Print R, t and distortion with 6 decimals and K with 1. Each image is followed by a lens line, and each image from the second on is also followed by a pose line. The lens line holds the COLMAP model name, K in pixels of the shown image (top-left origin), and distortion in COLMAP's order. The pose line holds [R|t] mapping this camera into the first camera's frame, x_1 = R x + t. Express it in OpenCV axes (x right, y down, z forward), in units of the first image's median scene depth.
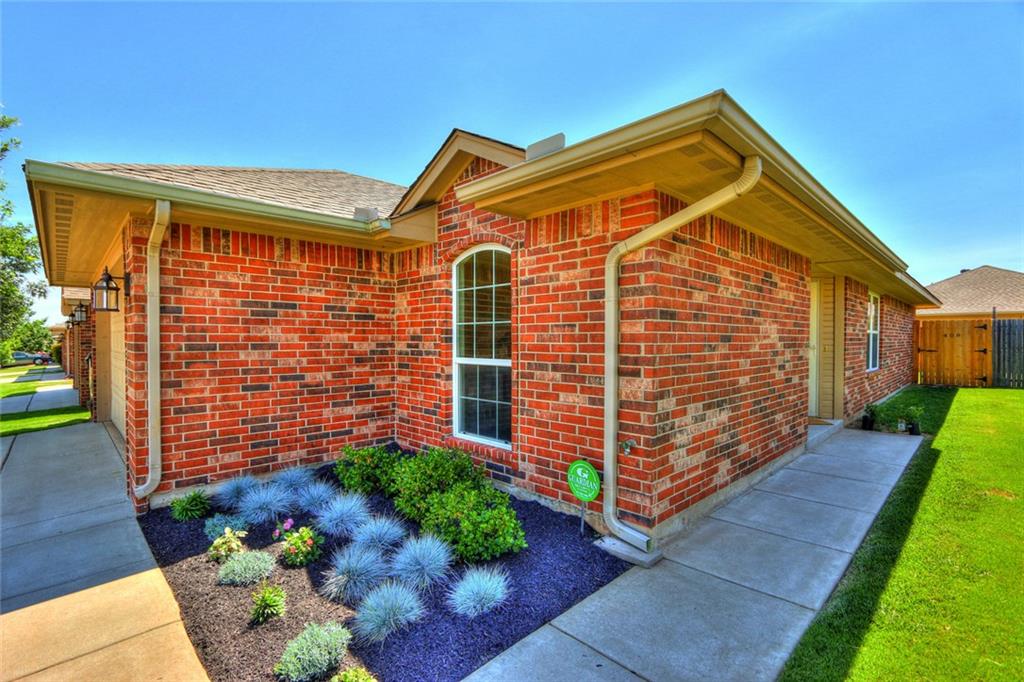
lens RADIAL K [[470.8, 0, 498.7], [0, 470.8, 344.5], [0, 0, 1]] dist [-0.017576, 0.001690]
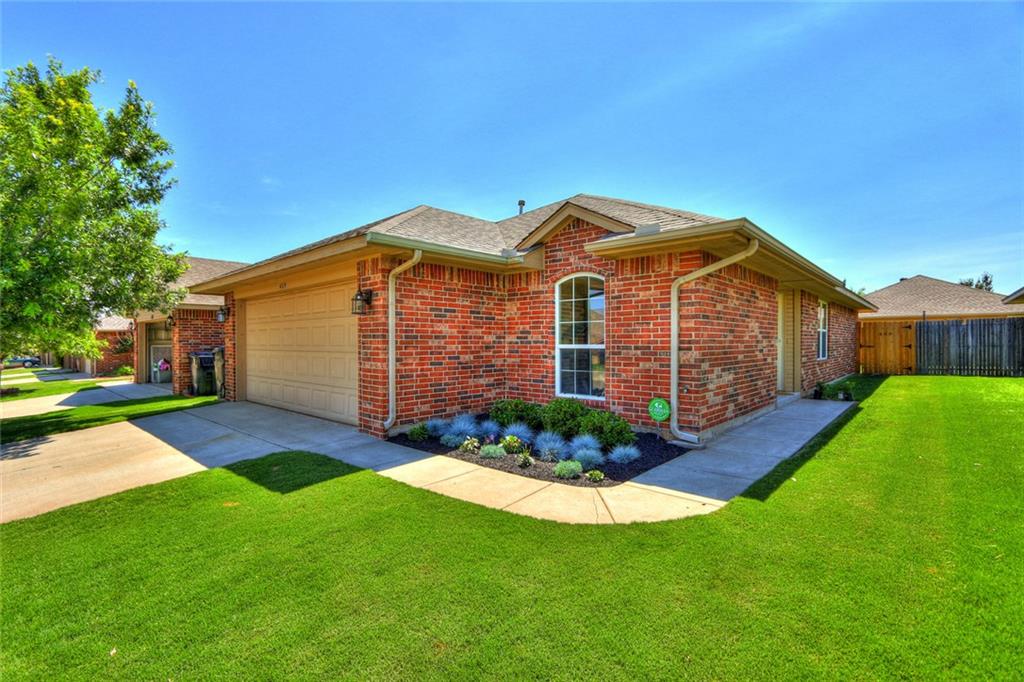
lens RADIAL K [[470.8, 0, 498.7], [0, 470.8, 344.5], [0, 0, 1]] dist [-0.017576, 0.001690]
pose [[0.998266, -0.002720, 0.058805, -0.375536], [0.003054, 0.999980, -0.005597, 0.035562], [-0.058789, 0.005766, 0.998254, -0.527597]]
